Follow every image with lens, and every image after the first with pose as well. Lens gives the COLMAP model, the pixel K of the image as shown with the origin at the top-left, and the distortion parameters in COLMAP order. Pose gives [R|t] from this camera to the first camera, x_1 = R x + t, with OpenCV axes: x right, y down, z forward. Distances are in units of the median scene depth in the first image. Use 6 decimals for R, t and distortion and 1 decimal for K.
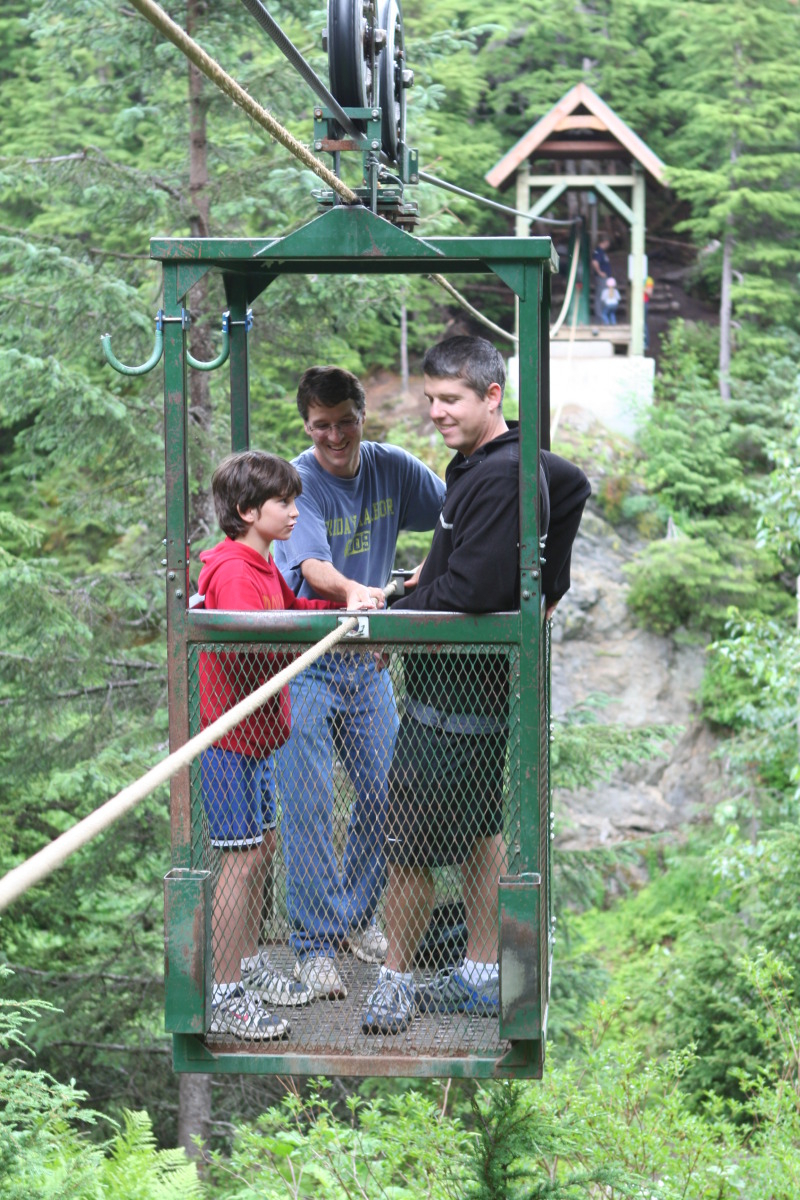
lens RADIAL K [[2796.6, 0, 400.2], [0, 2796.6, 599.9], [0, 0, 1]] dist [-0.038552, 0.000000]
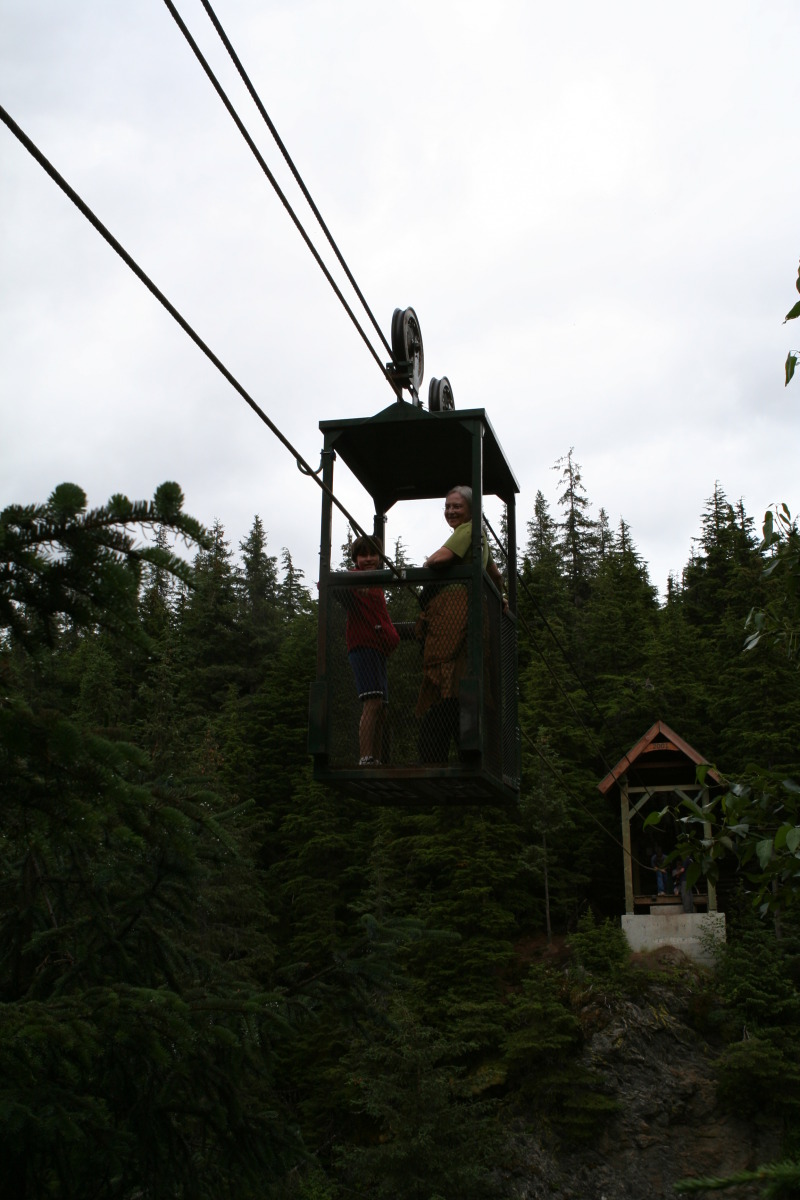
lens RADIAL K [[1332.8, 0, 399.5], [0, 1332.8, 600.4], [0, 0, 1]] dist [-0.087510, 0.000000]
pose [[0.985601, -0.056756, -0.159280, 0.045188], [-0.009937, 0.920915, -0.389638, 0.028964], [0.168798, 0.385610, 0.907090, 0.322510]]
